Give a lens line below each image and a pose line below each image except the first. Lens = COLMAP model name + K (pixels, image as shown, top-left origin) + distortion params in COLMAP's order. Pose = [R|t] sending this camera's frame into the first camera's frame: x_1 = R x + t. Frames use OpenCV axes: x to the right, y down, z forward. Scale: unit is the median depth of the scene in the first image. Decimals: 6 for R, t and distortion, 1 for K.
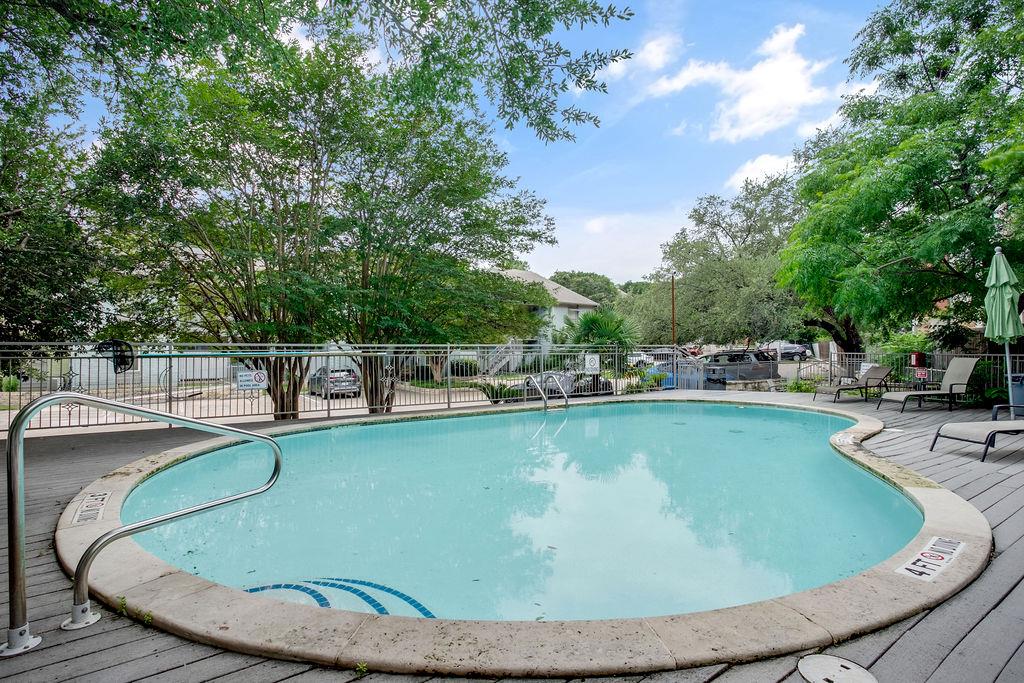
lens RADIAL K [[537.6, 0, 509.6], [0, 537.6, 342.2], [0, 0, 1]] dist [-0.068470, 0.015812]
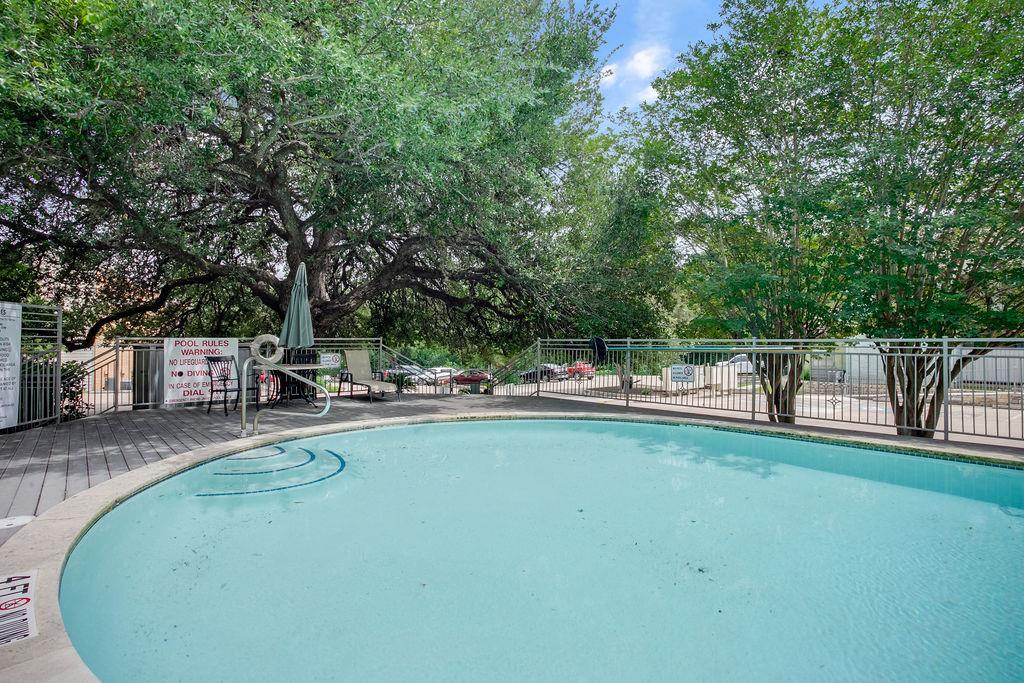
lens RADIAL K [[537.6, 0, 509.6], [0, 537.6, 342.2], [0, 0, 1]] dist [-0.068470, 0.015812]
pose [[0.082797, 0.000333, -0.996566, 0.508197], [-0.002609, 0.999997, 0.000118, 0.010448], [0.996563, 0.002590, 0.082797, 0.520541]]
